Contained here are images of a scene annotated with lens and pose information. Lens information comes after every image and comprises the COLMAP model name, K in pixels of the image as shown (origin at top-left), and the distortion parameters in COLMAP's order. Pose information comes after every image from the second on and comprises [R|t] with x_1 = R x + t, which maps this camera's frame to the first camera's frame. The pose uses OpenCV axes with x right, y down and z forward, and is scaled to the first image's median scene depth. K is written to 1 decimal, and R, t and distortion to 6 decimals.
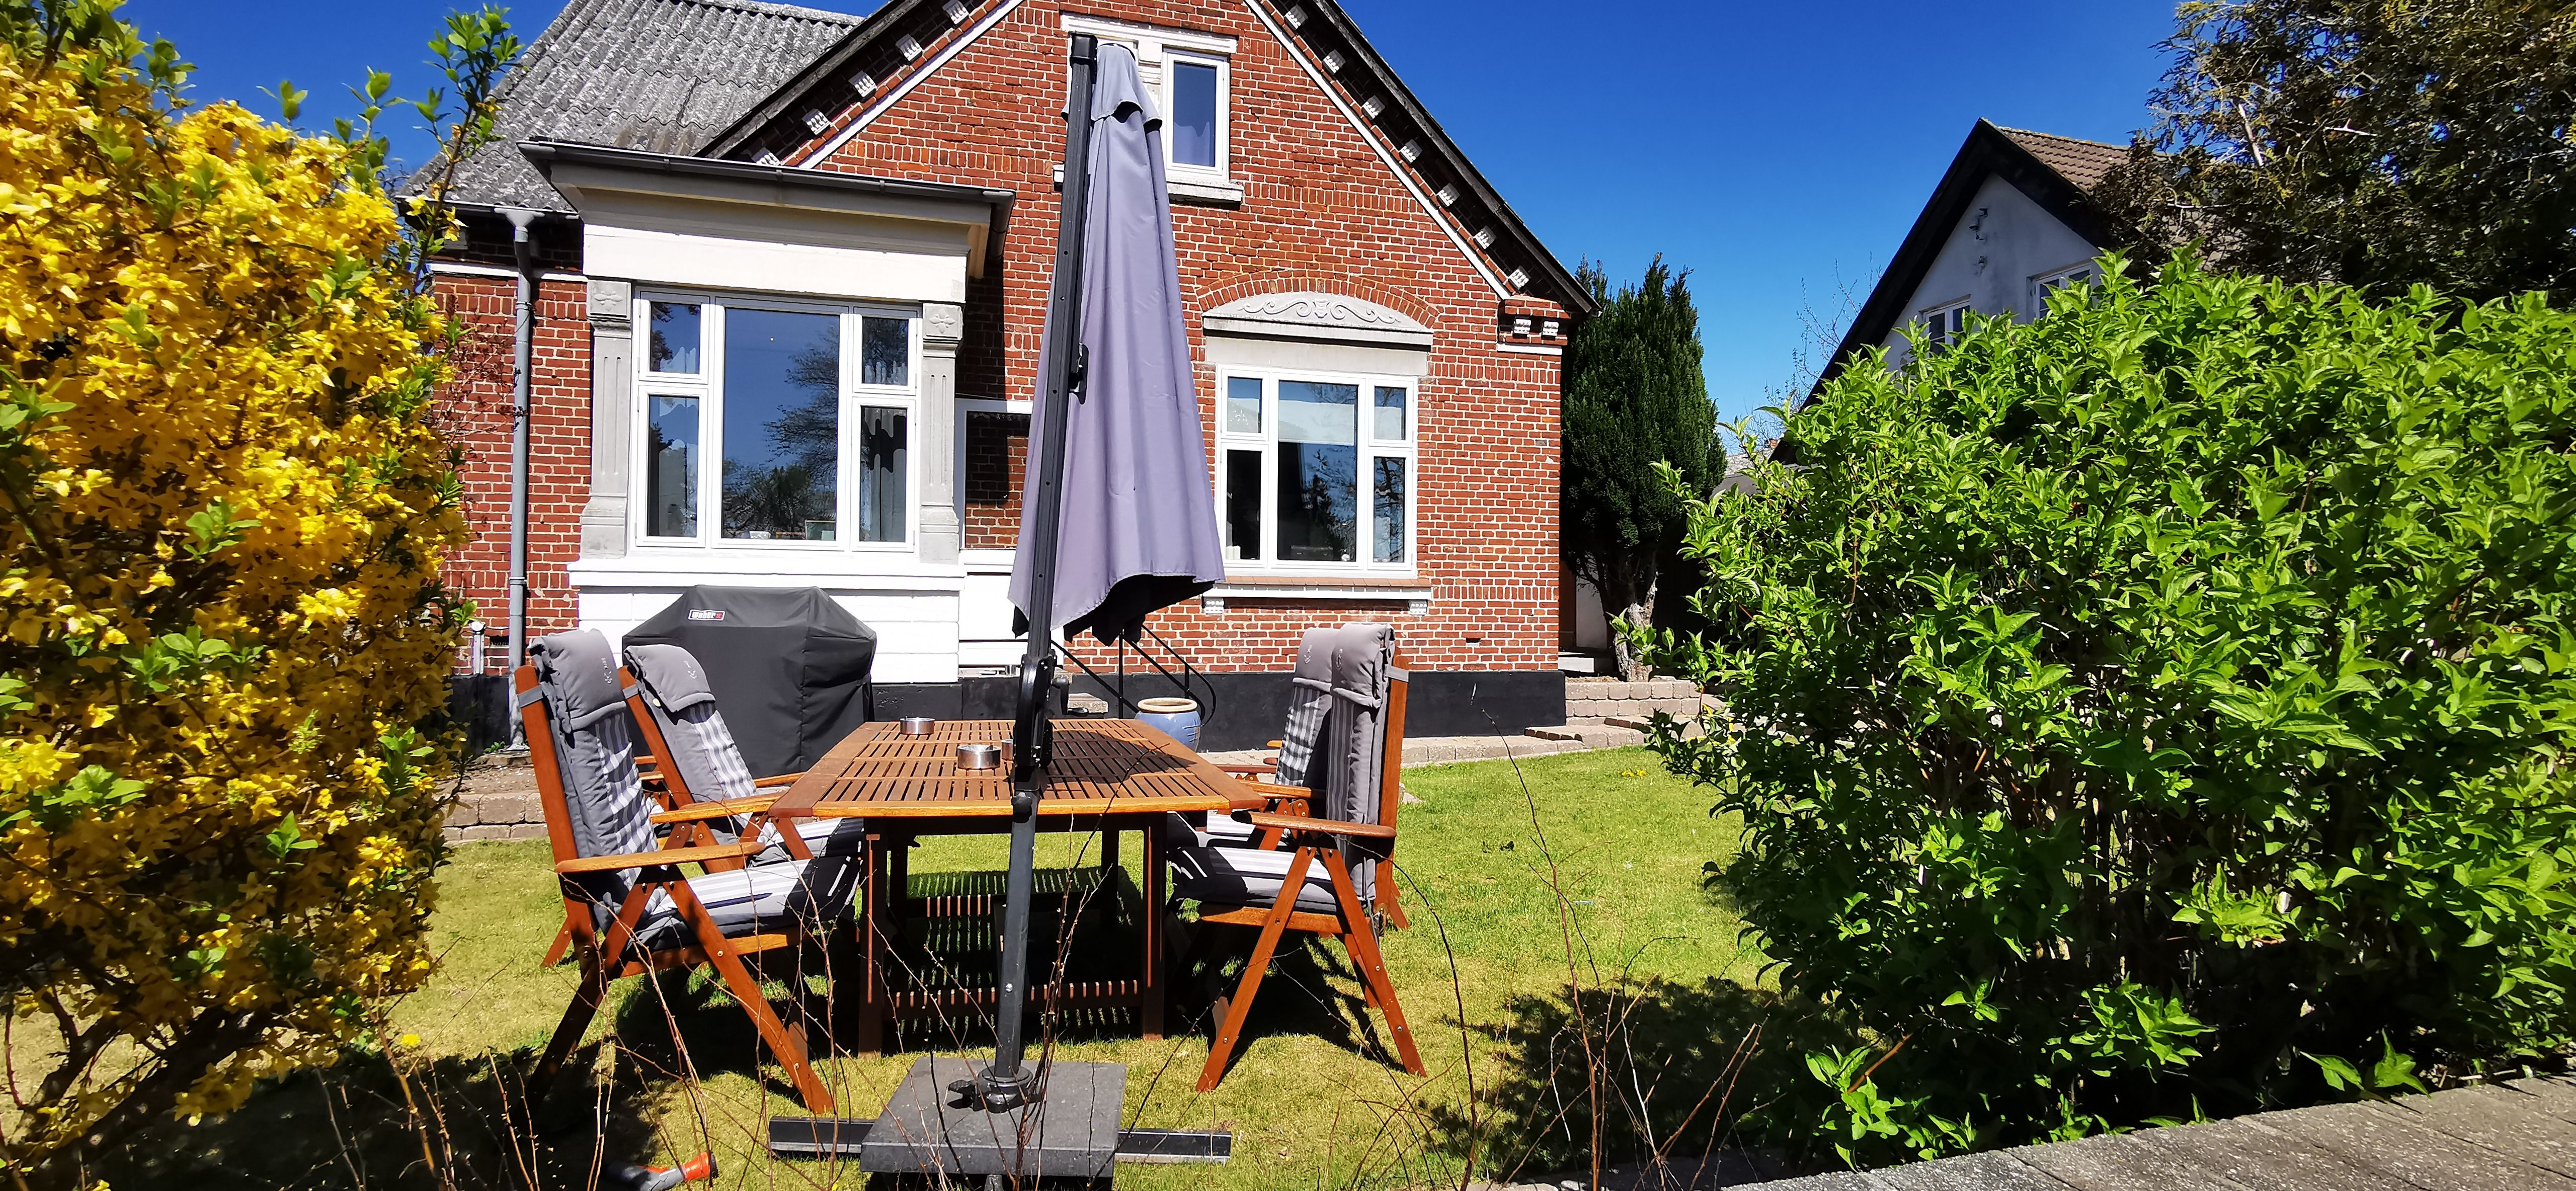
lens RADIAL K [[1233.3, 0, 1286.1], [0, 1233.3, 608.6], [0, 0, 1]] dist [-0.012185, -0.000934]
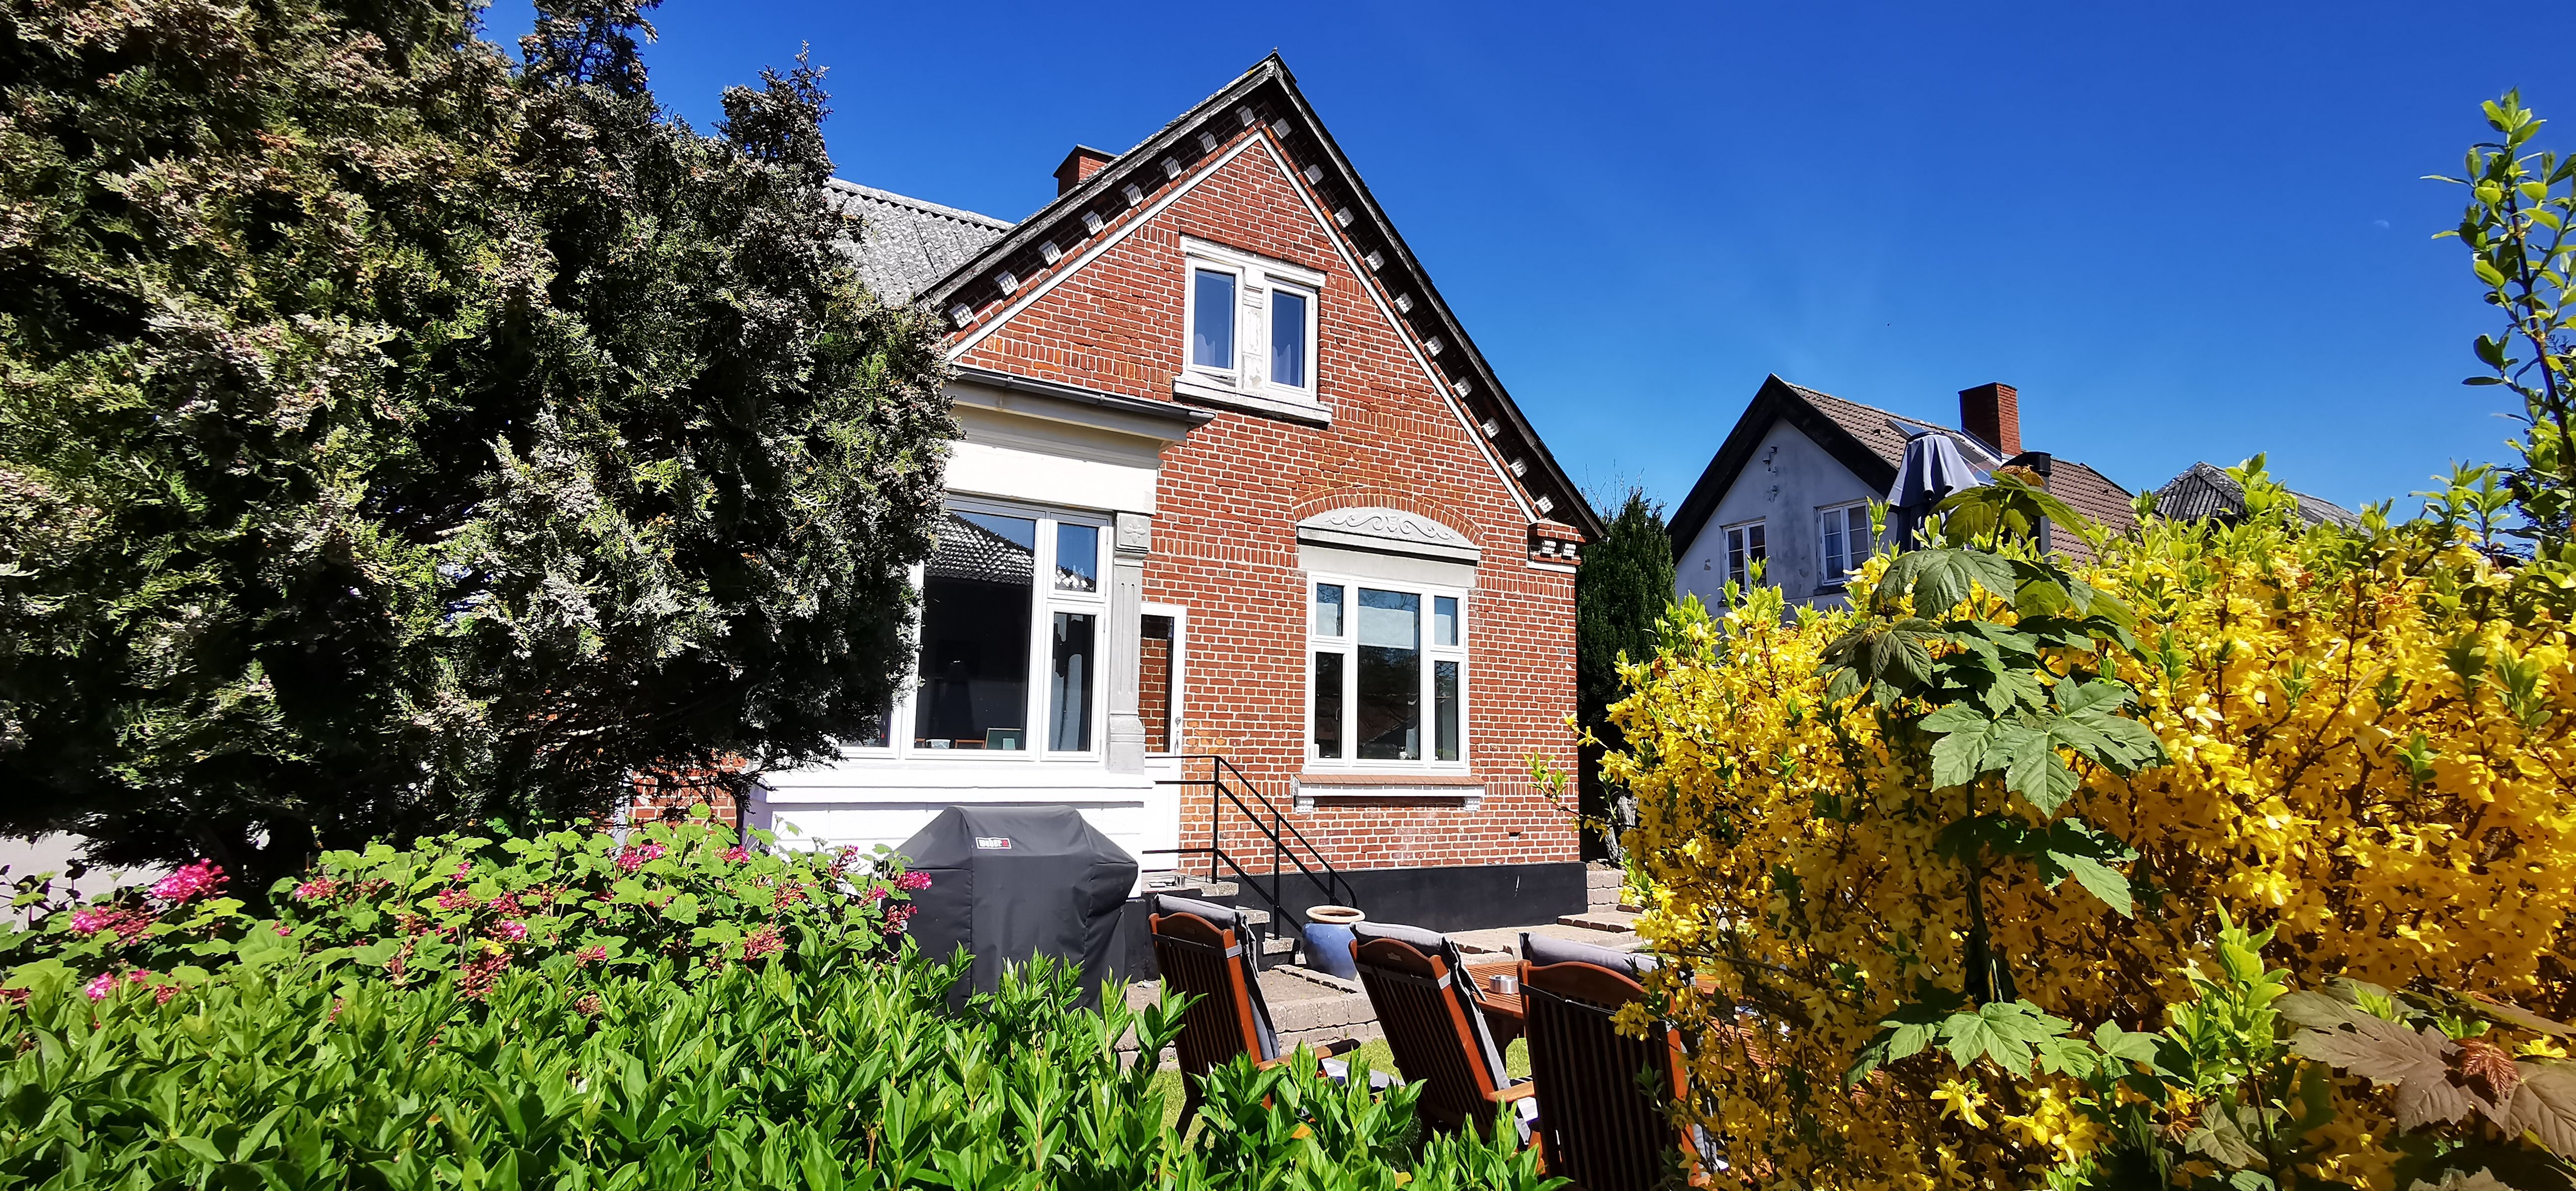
lens RADIAL K [[1233.3, 0, 1283.5], [0, 1233.3, 591.7], [0, 0, 1]] dist [-0.012185, -0.000934]
pose [[0.960826, 0.044428, 0.273568, -0.355652], [-0.009173, 0.991625, -0.128825, -0.044833], [-0.277000, 0.121269, 0.953186, 0.007990]]
